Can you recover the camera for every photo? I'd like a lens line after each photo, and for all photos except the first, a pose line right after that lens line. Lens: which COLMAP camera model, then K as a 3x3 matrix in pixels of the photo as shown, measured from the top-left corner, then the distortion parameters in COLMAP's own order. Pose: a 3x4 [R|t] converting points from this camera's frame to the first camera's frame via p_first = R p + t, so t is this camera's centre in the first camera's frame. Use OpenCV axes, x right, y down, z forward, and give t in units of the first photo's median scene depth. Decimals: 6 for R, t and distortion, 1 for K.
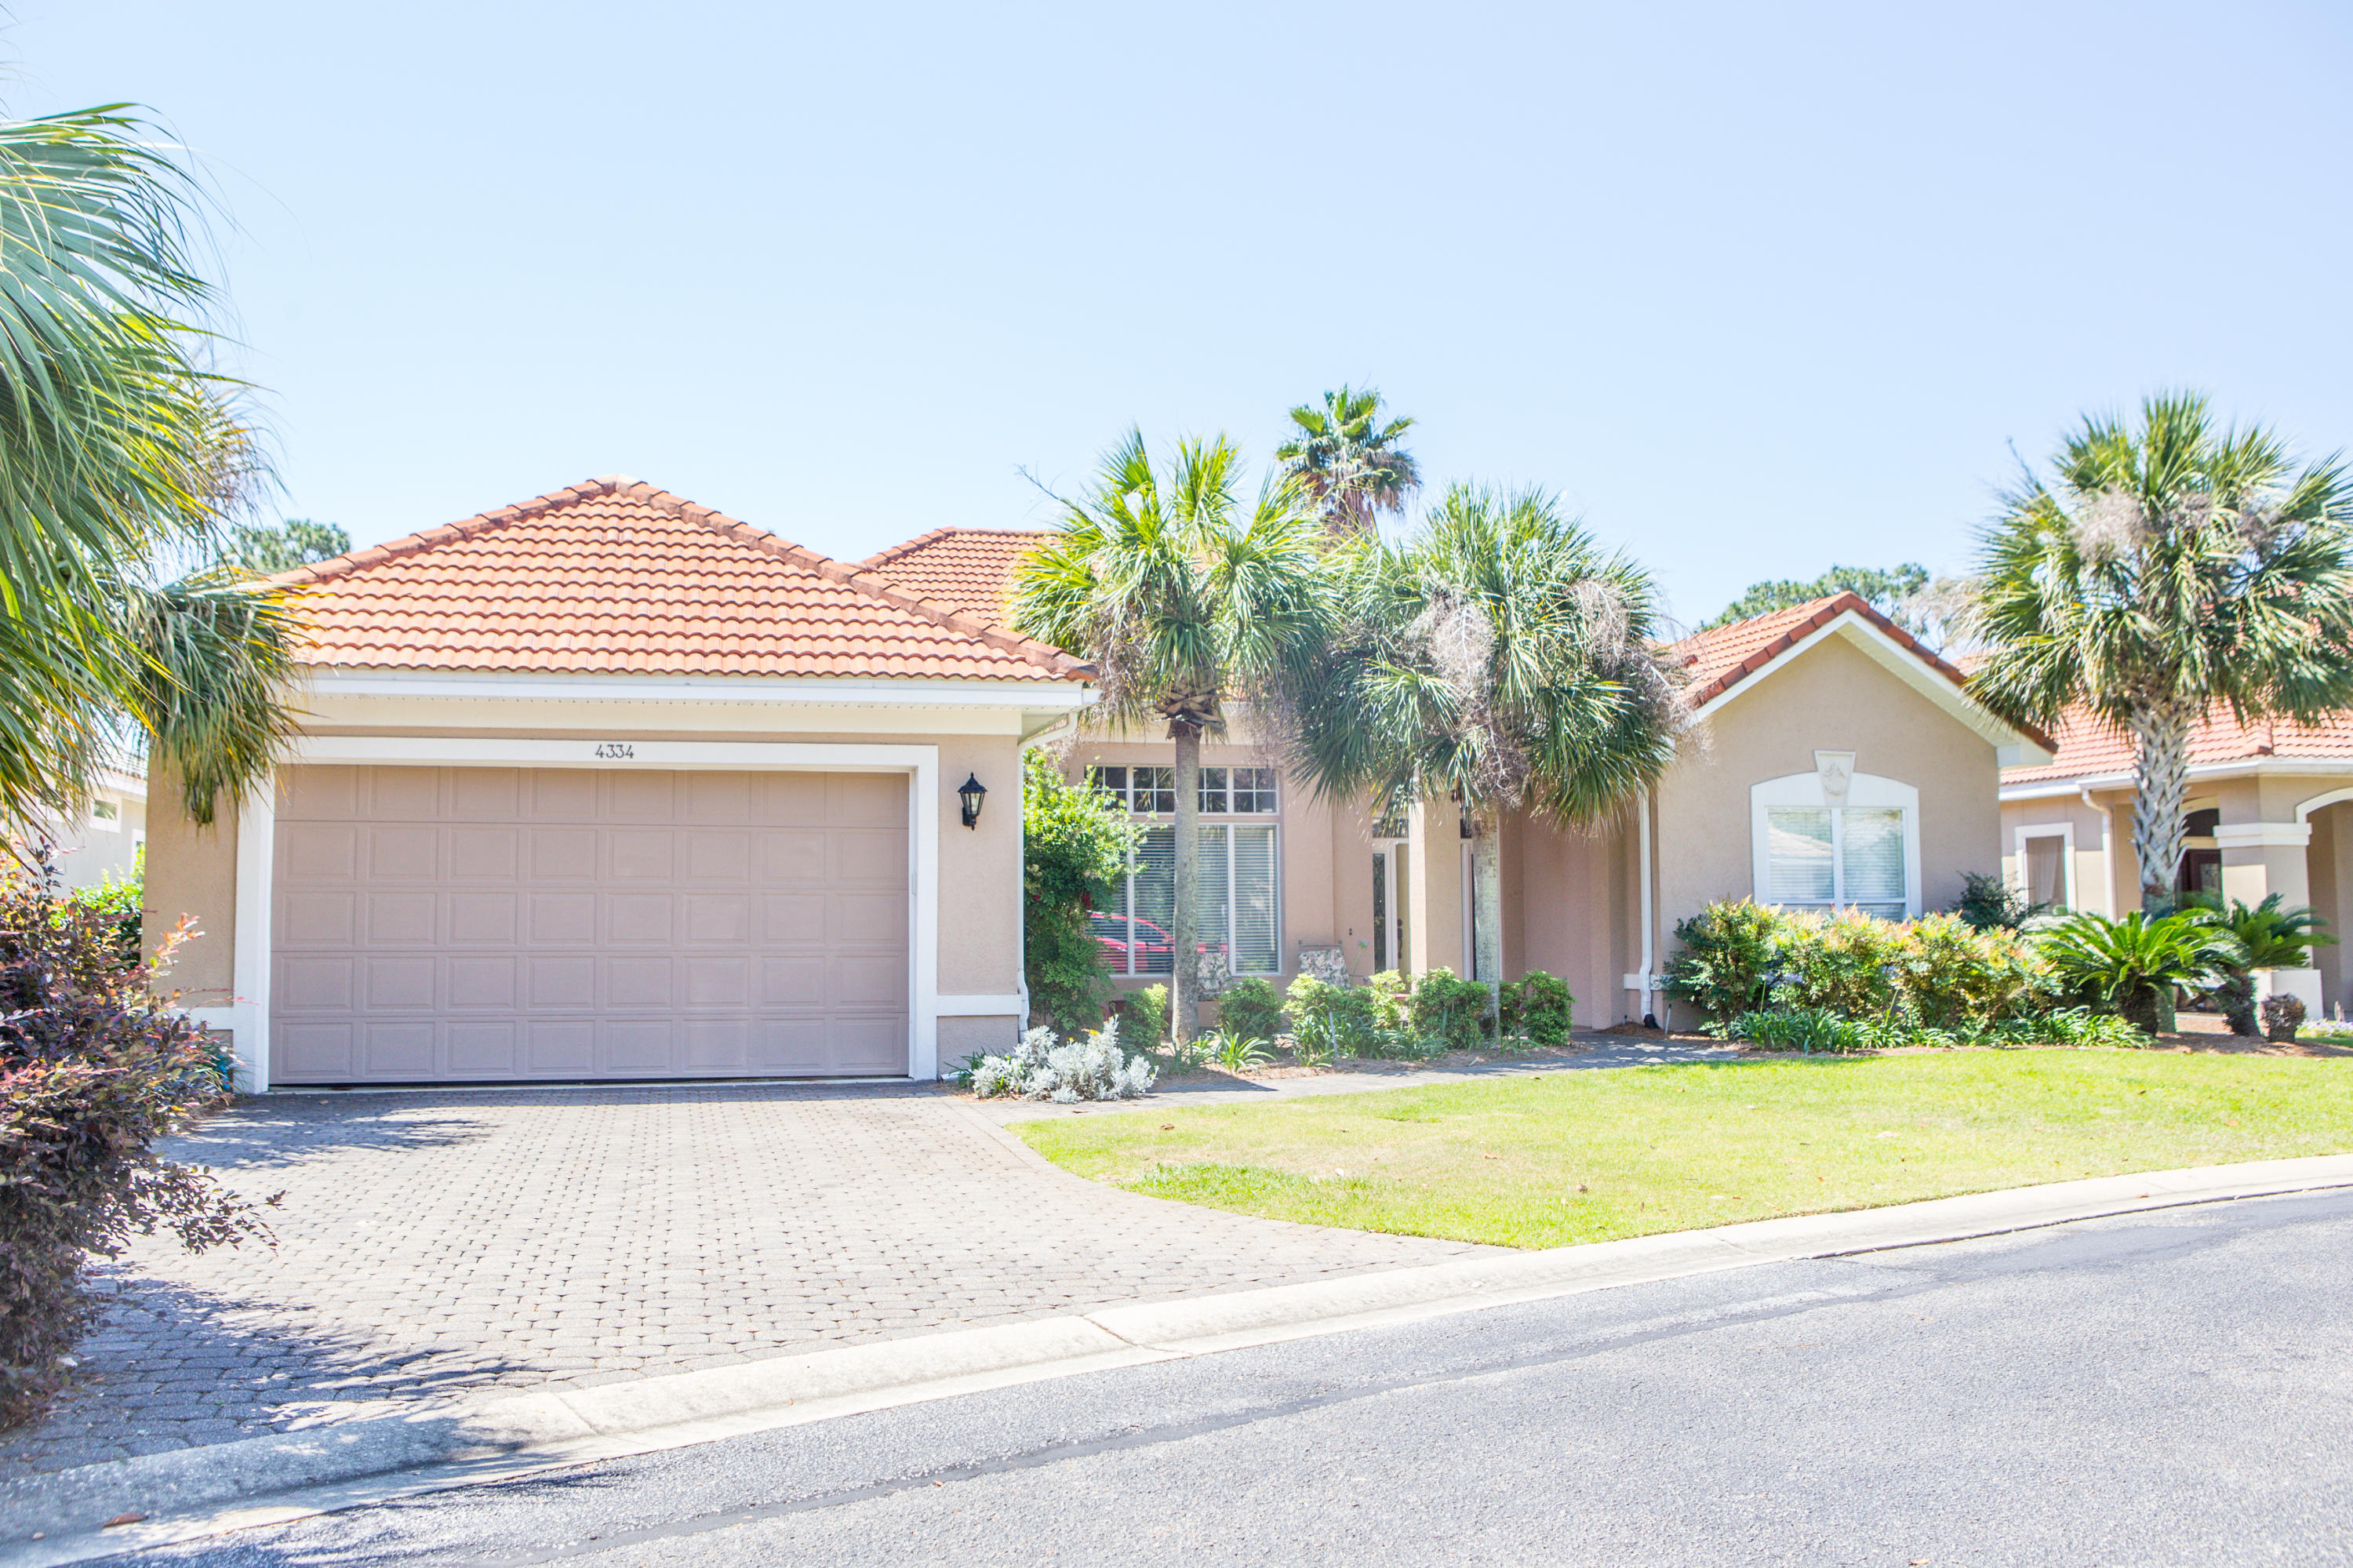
lens RADIAL K [[1920.1, 0, 1177.8], [0, 1920.1, 823.5], [0, 0, 1]] dist [-0.070159, 0.061511]
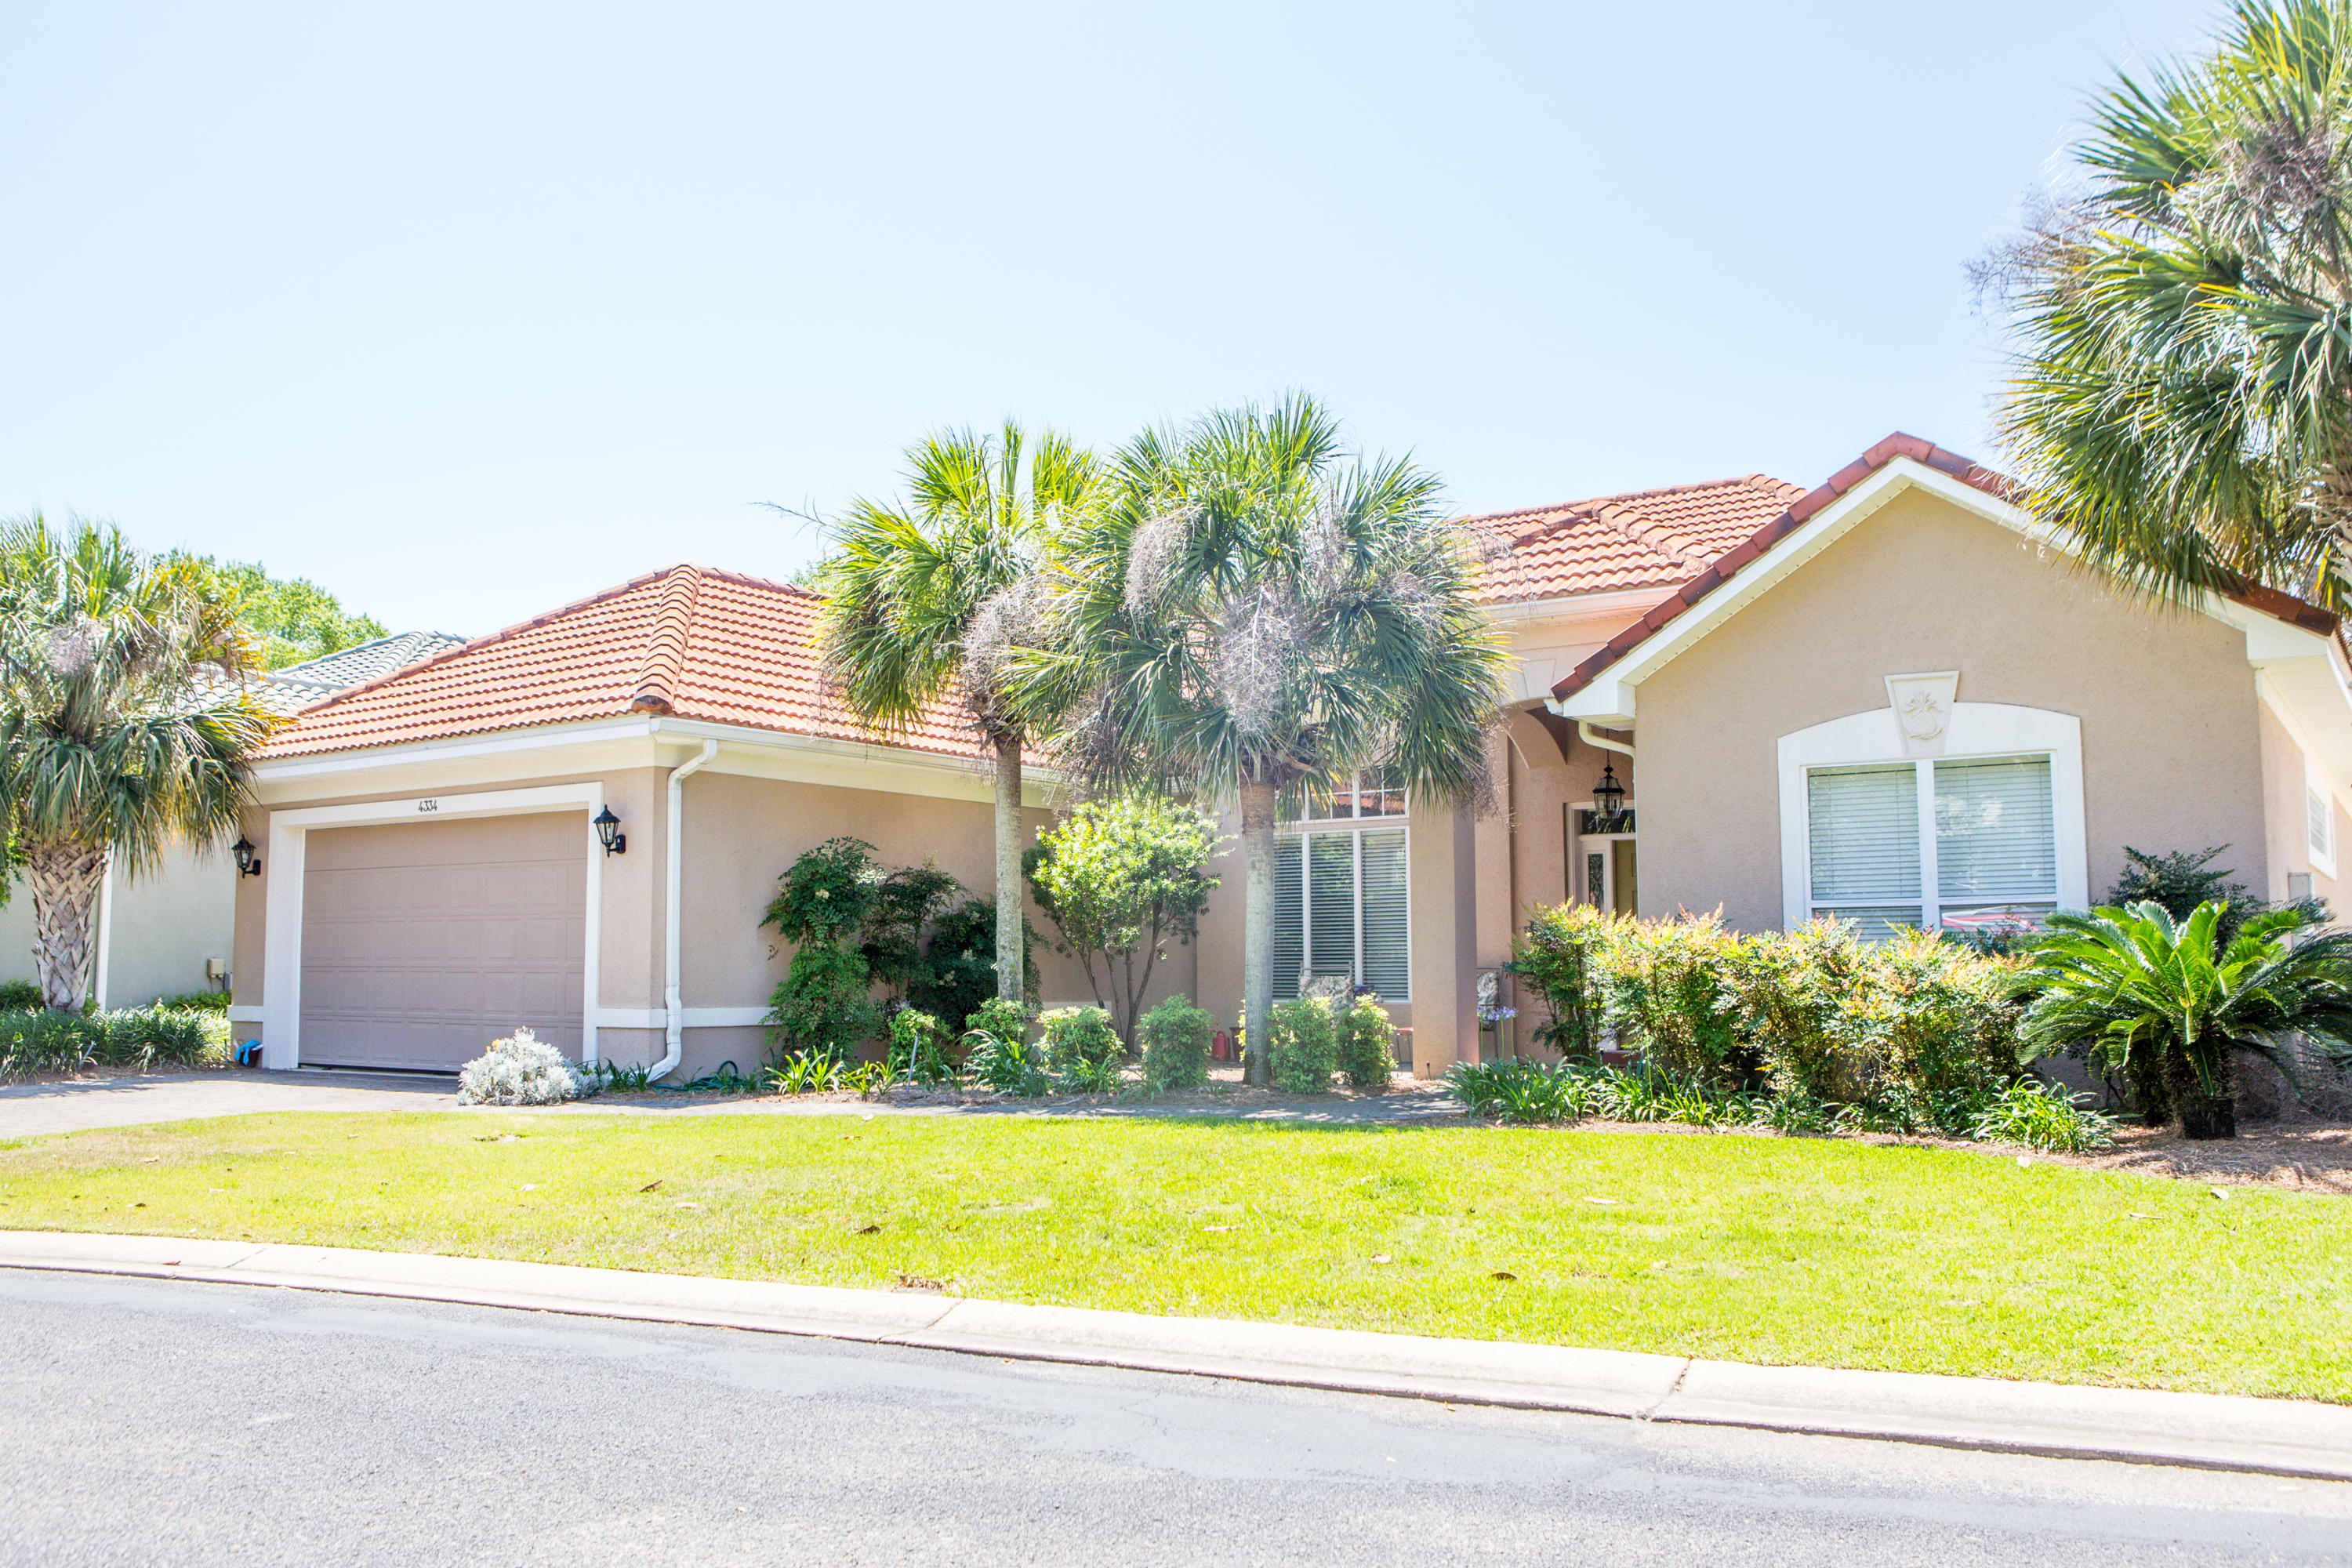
lens RADIAL K [[1919.2, 0, 1177.3], [0, 1919.2, 823.4], [0, 0, 1]] dist [-0.070159, 0.061511]
pose [[0.660962, -0.053992, -0.748474, 0.897481], [0.041171, 0.998515, -0.035672, 0.035472], [0.749289, -0.007237, 0.662204, 0.511667]]
